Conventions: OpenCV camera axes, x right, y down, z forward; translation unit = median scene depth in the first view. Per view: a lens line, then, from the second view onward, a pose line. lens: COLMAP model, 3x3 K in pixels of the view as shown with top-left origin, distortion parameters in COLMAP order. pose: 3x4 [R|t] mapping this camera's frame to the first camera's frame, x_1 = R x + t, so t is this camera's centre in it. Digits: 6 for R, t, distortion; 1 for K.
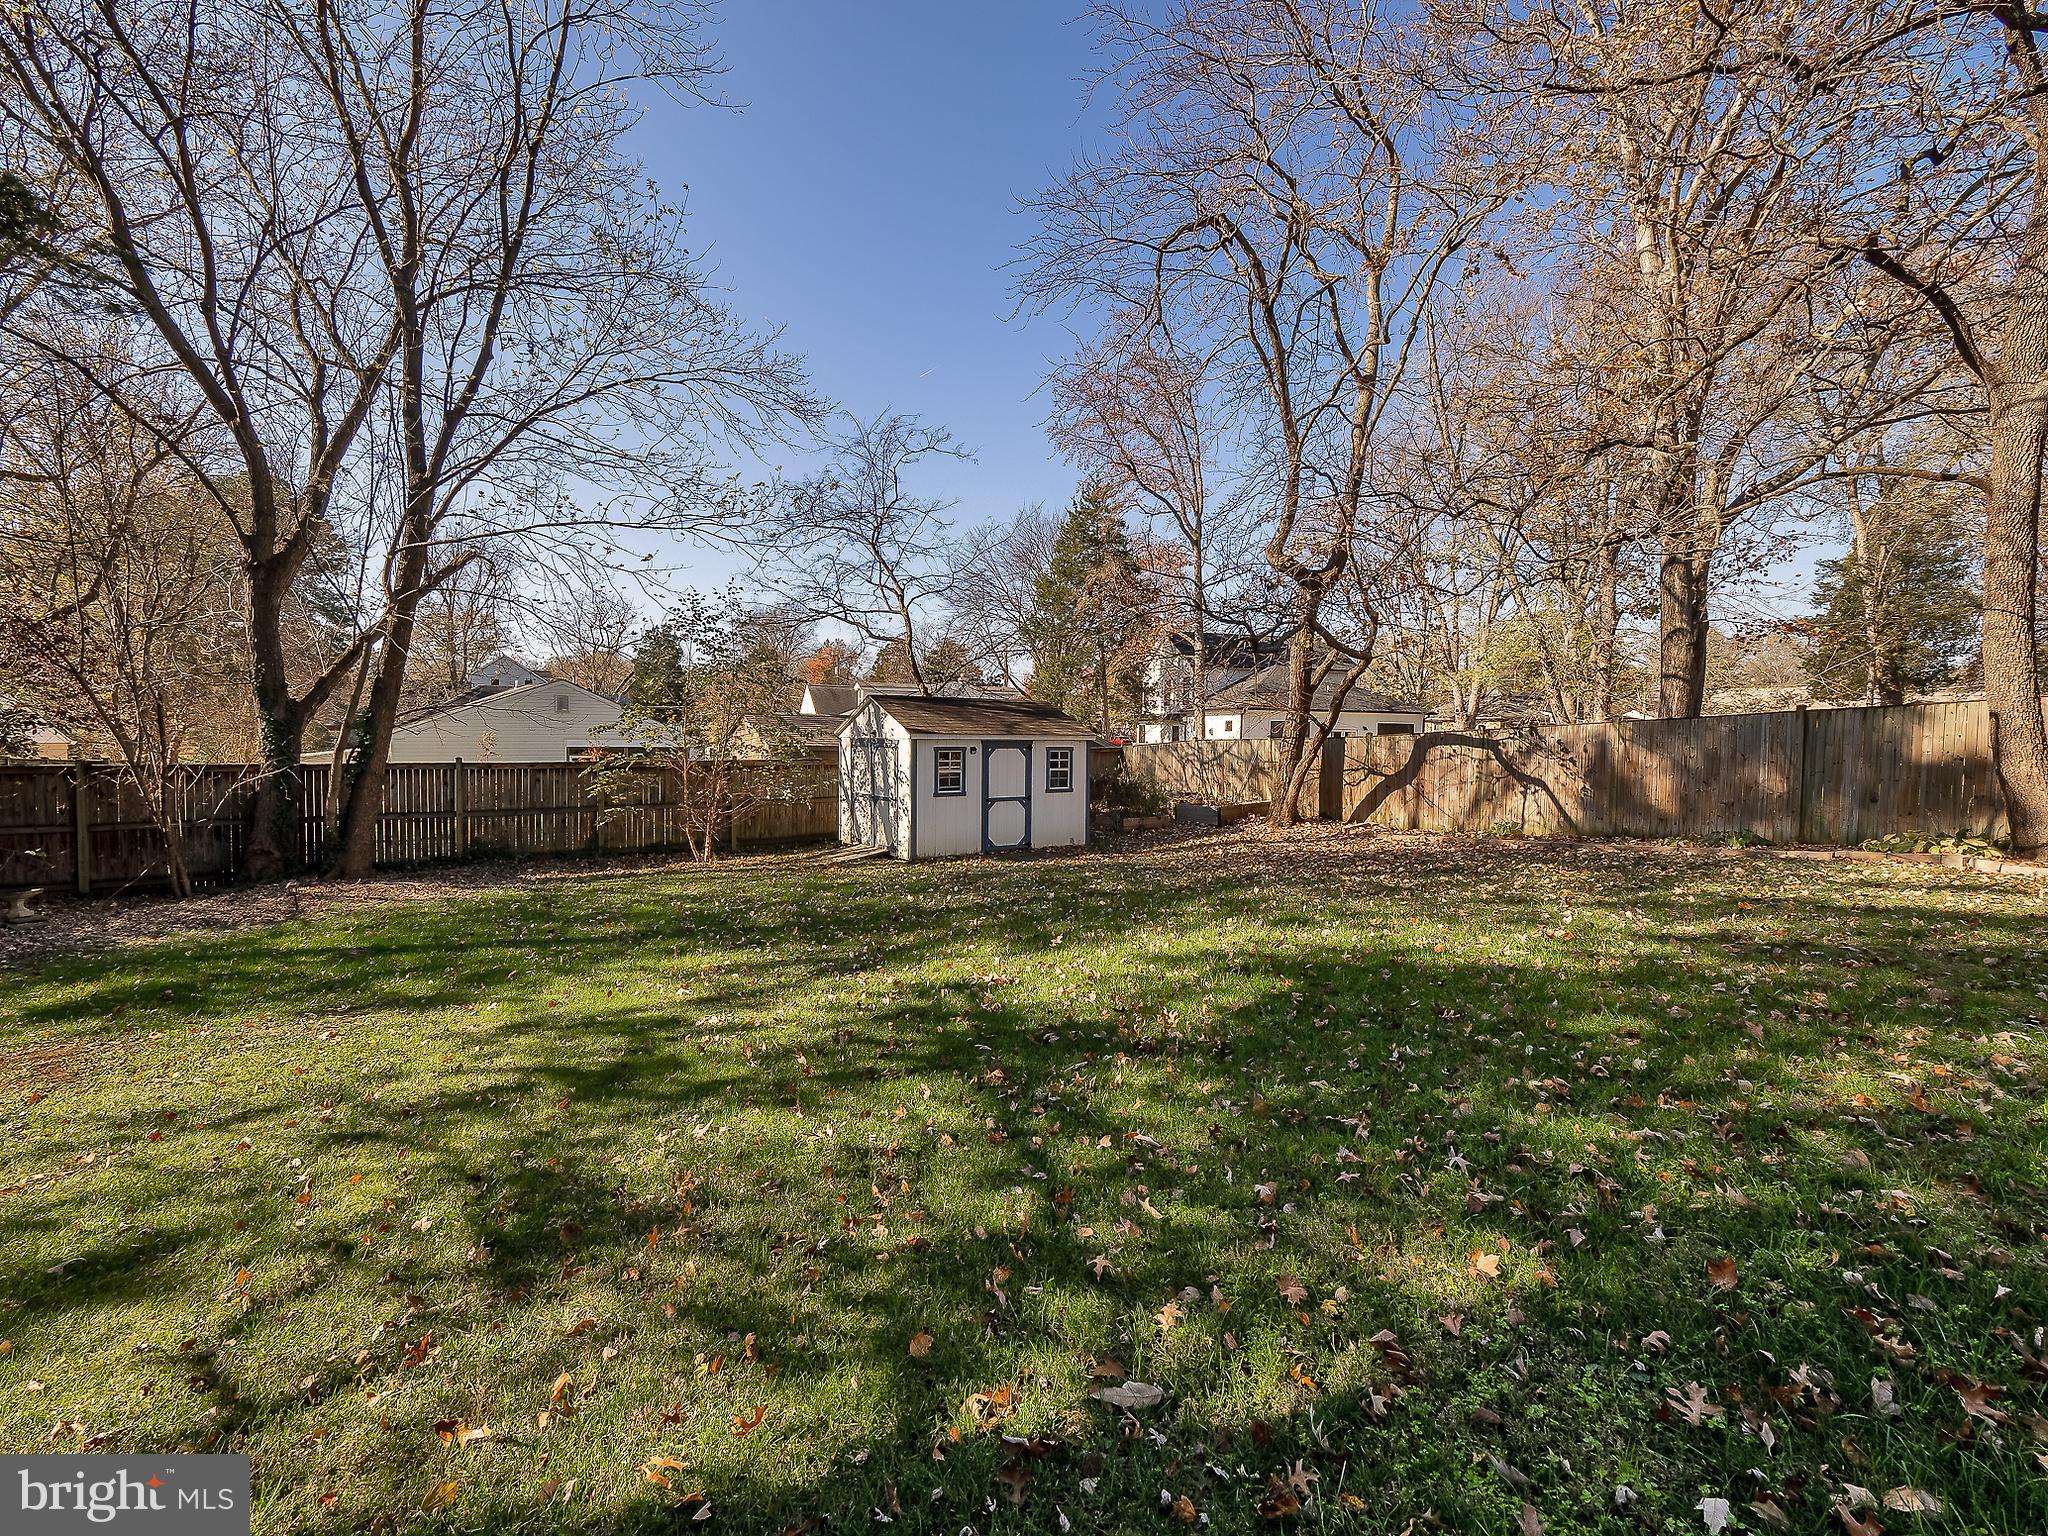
lens RADIAL K [[861.8, 0, 1017.8], [0, 861.8, 778.9], [0, 0, 1]] dist [-0.022000, 0.013536]
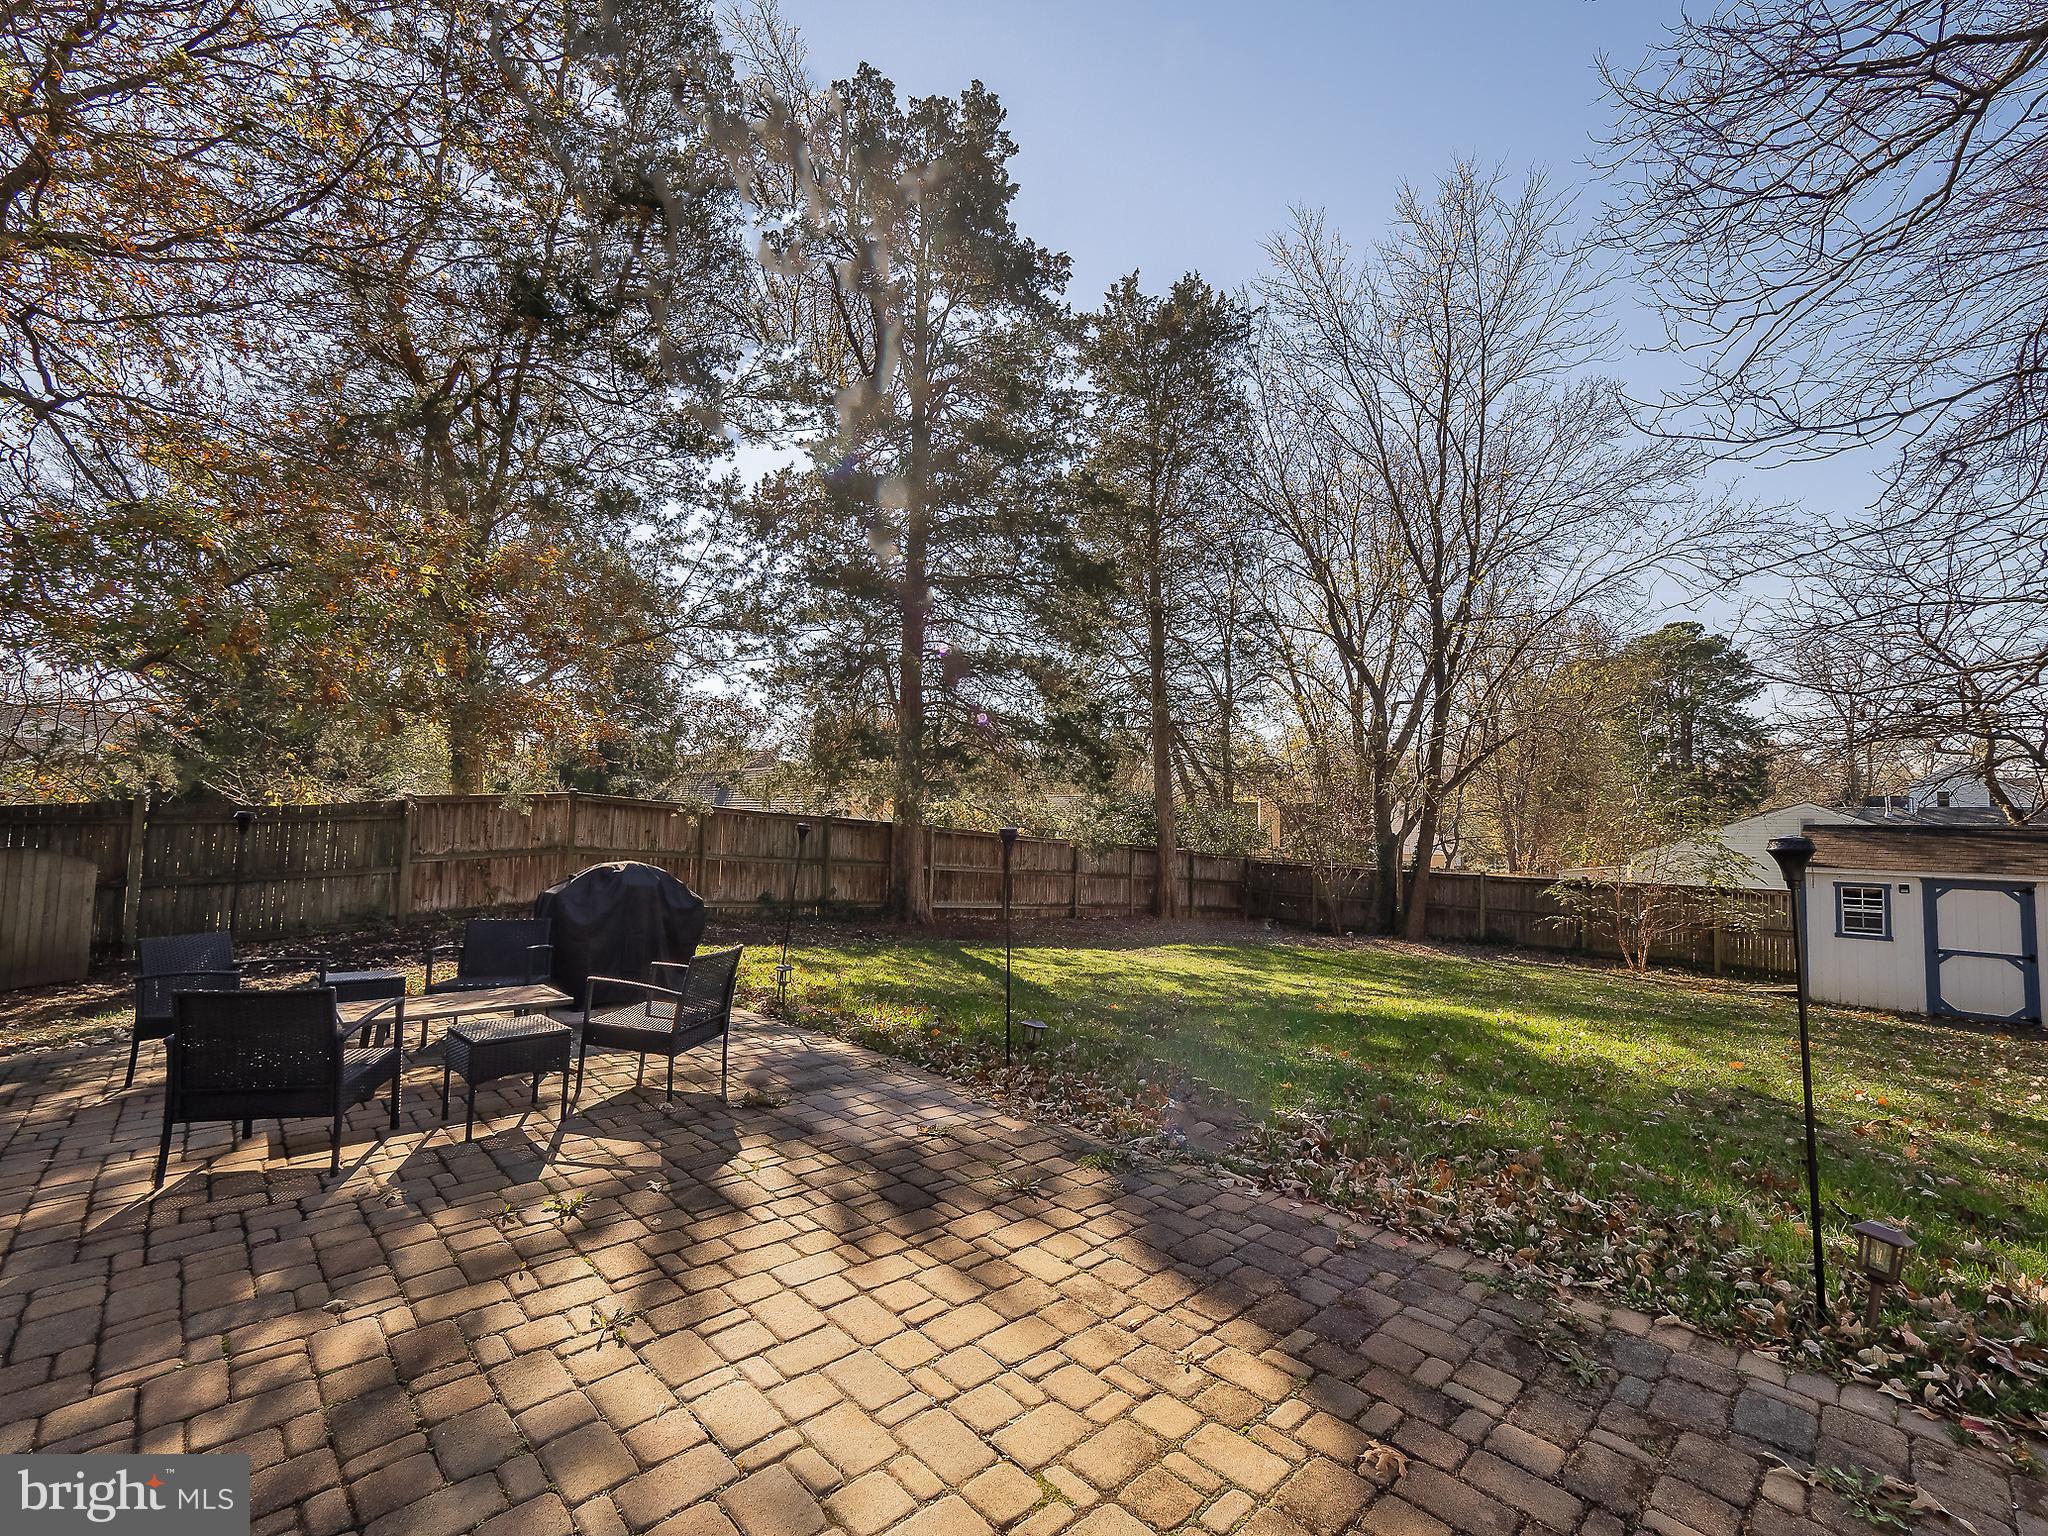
lens RADIAL K [[866.1, 0, 1017.3], [0, 866.1, 781.6], [0, 0, 1]] dist [-0.001889, 0.000218]
pose [[0.122194, -0.061862, -0.990576, 0.678889], [-0.071139, 0.994943, -0.070910, -0.015551], [0.989953, 0.079134, 0.117175, 0.012583]]
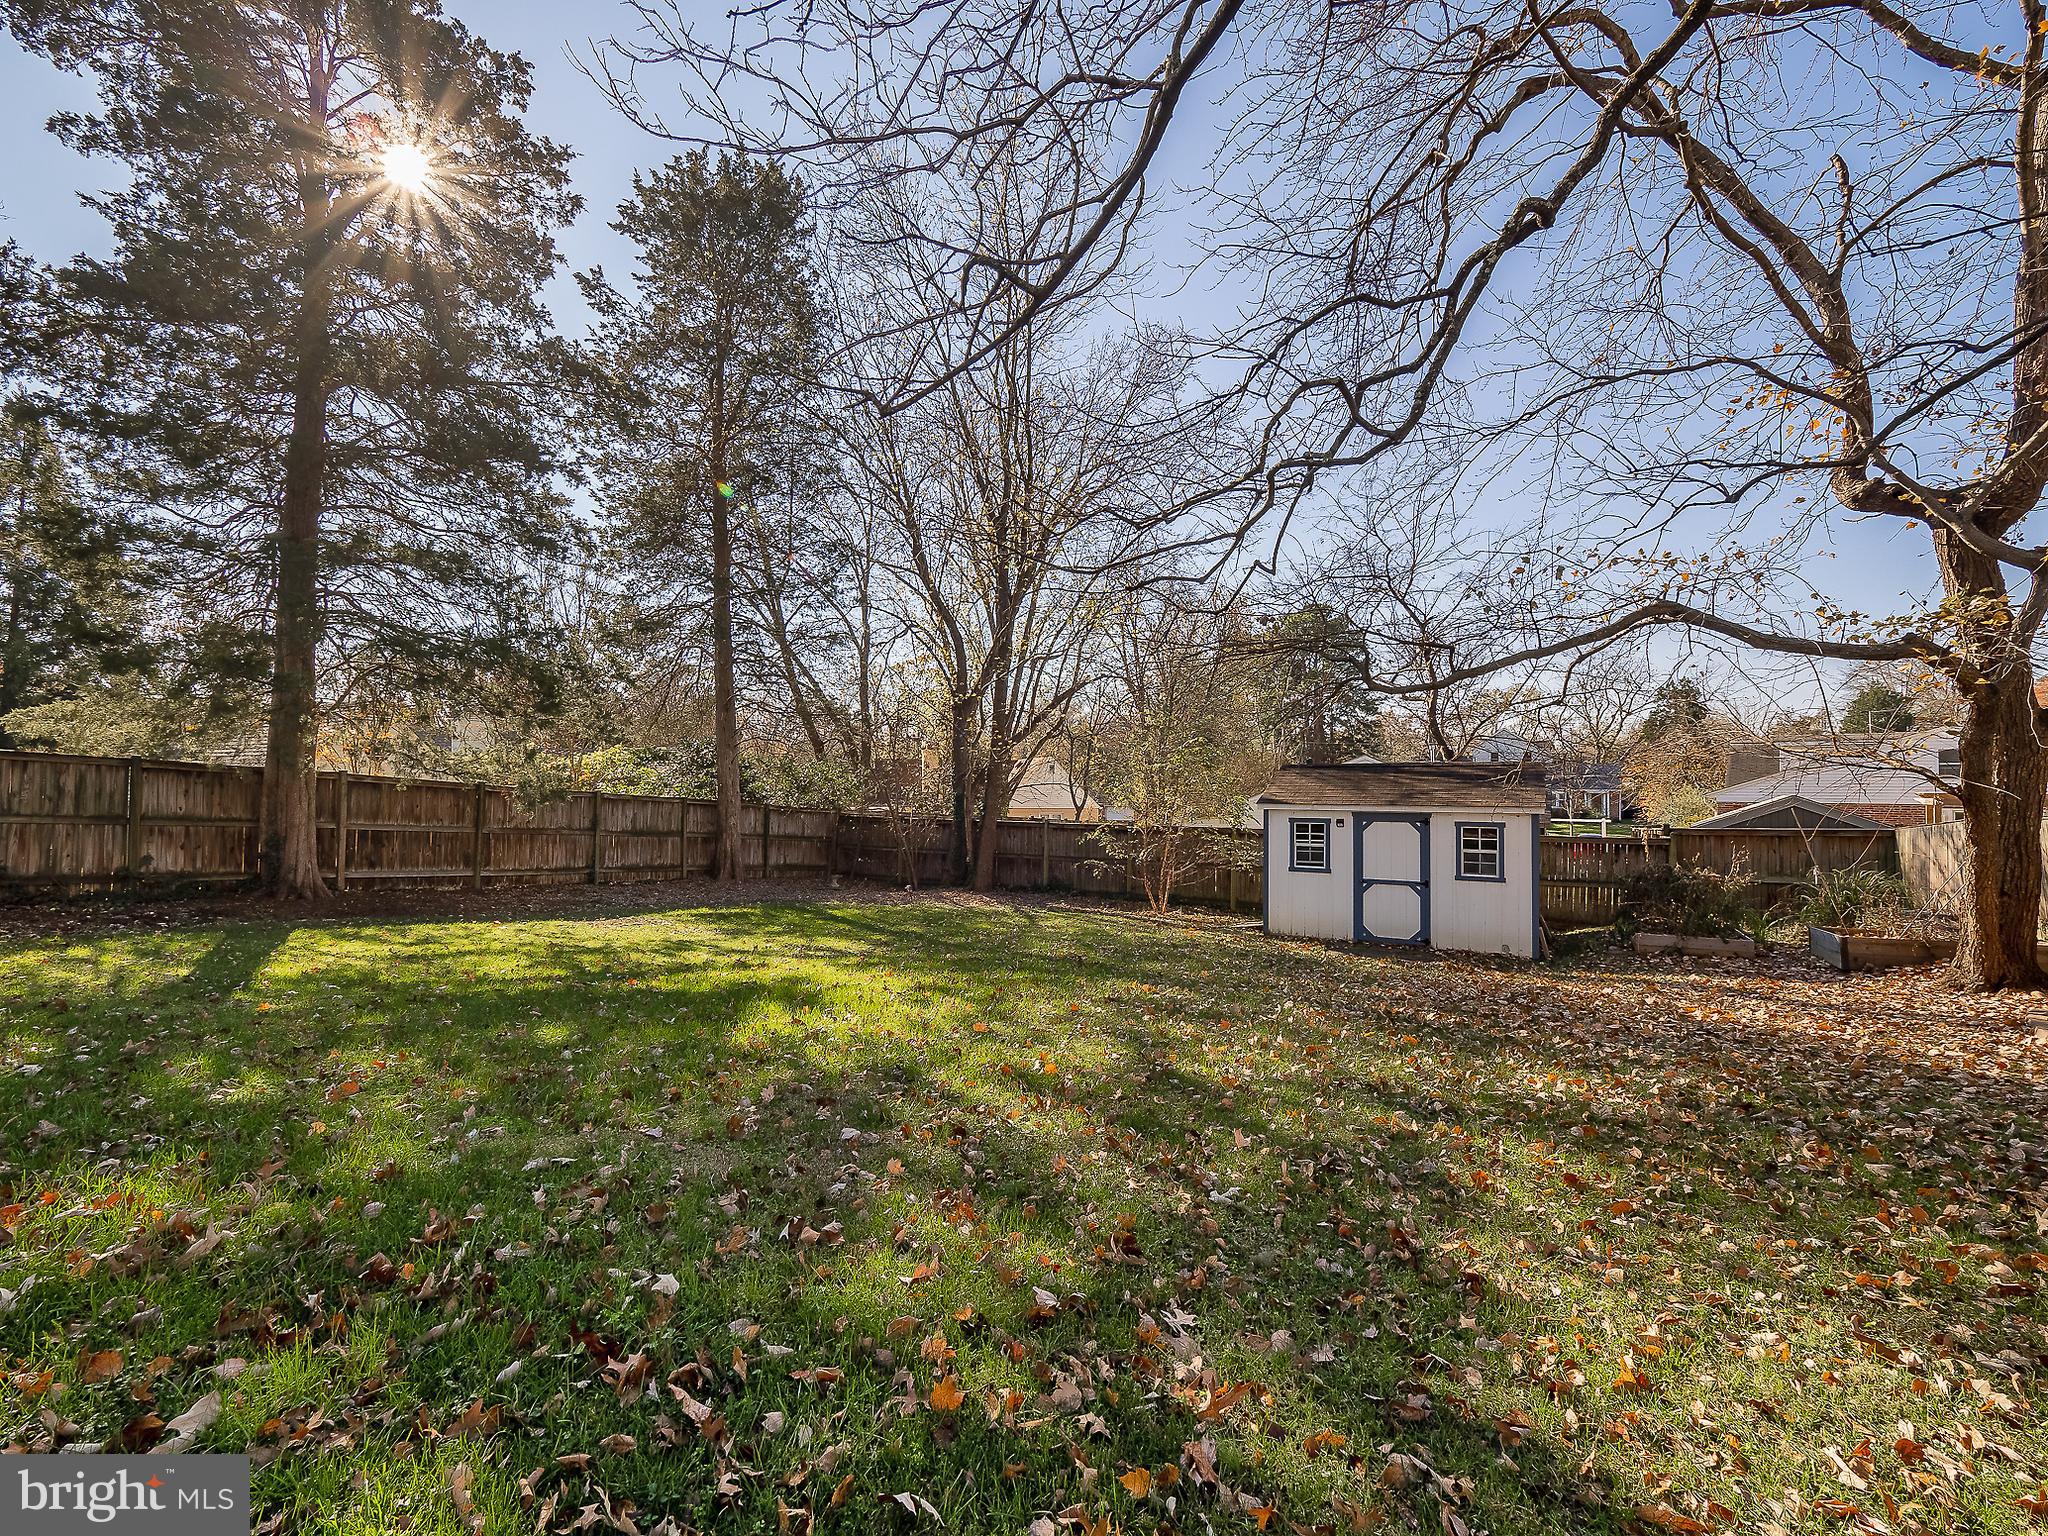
lens RADIAL K [[866.1, 0, 1017.3], [0, 866.1, 781.6], [0, 0, 1]] dist [-0.001889, 0.000218]
pose [[0.410728, -0.021736, -0.911499, 0.610826], [-0.052561, 0.997489, -0.047471, -0.015364], [0.910242, 0.067407, 0.408554, 0.313430]]
